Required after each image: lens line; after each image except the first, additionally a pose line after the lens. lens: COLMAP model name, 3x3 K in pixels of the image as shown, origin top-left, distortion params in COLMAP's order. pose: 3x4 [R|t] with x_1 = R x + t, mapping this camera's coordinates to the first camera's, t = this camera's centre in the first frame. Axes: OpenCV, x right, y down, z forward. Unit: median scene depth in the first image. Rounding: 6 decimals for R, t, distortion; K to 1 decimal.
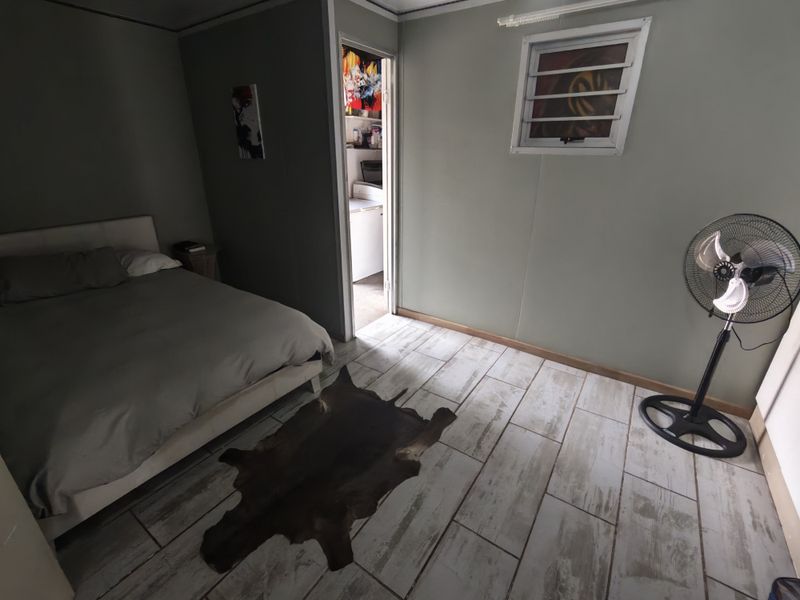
lens RADIAL K [[367.6, 0, 398.1], [0, 367.6, 295.1], [0, 0, 1]] dist [0.001299, -0.000137]
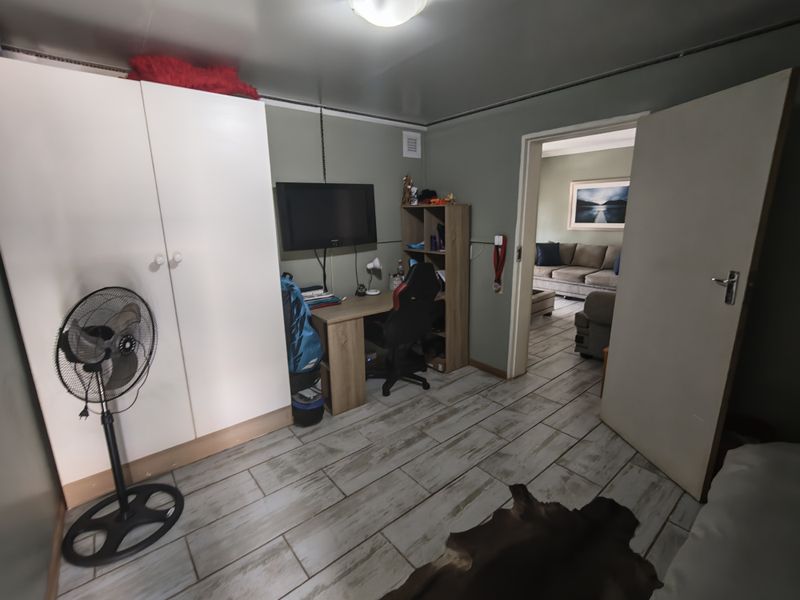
lens RADIAL K [[367.6, 0, 400.0], [0, 367.6, 298.5], [0, 0, 1]] dist [0.001299, -0.000137]
pose [[-0.961765, -0.057160, 0.267844, -0.043063], [0.107707, 0.820233, 0.561798, -0.606574], [-0.251807, 0.569167, -0.782715, 1.458687]]
